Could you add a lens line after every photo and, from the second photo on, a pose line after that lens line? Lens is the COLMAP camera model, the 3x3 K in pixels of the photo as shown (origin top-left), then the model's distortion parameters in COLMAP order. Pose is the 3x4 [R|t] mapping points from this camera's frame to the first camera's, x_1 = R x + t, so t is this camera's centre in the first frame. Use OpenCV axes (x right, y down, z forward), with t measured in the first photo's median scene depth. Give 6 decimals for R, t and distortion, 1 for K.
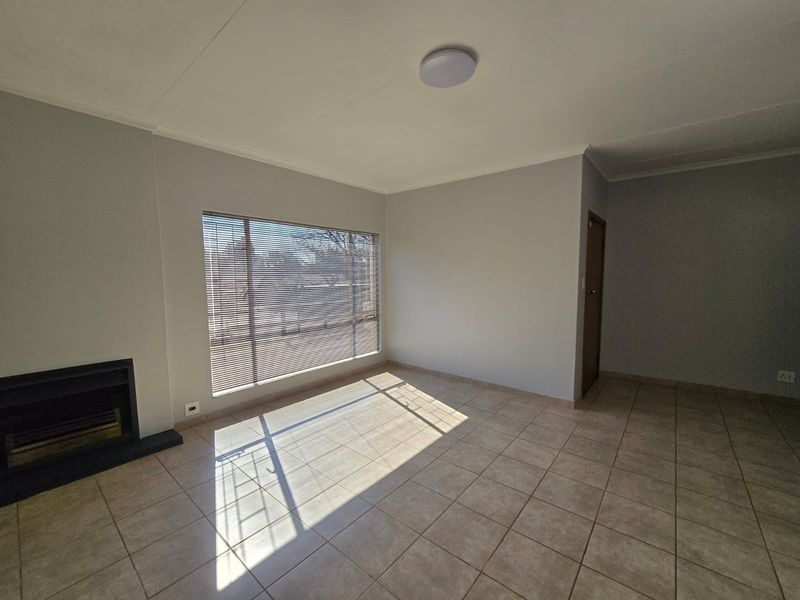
lens RADIAL K [[329.8, 0, 397.5], [0, 329.8, 301.2], [0, 0, 1]] dist [-0.000945, 0.000471]
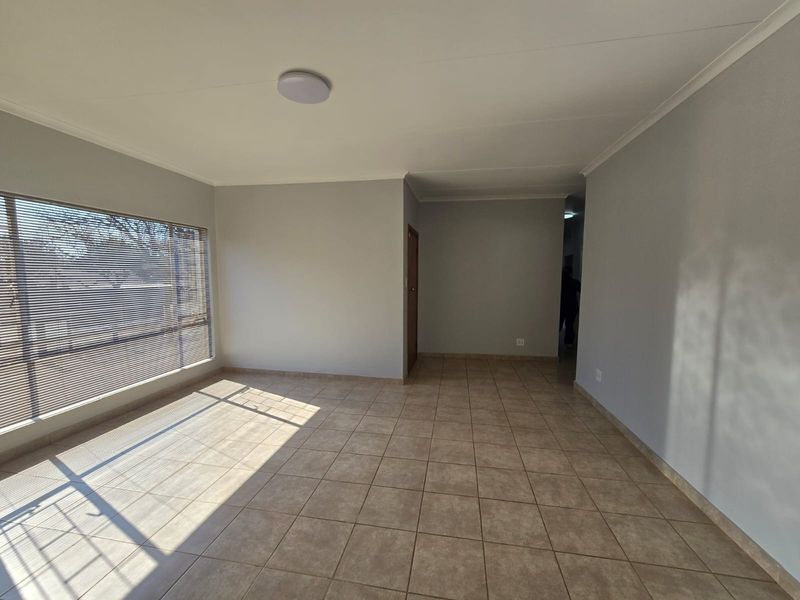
lens RADIAL K [[329.8, 0, 397.5], [0, 329.8, 301.2], [0, 0, 1]] dist [-0.000945, 0.000471]
pose [[0.867465, -0.032013, 0.496467, -0.095250], [0.030757, 0.999470, 0.010707, 0.000999], [-0.496546, 0.005982, 0.867990, -0.065388]]
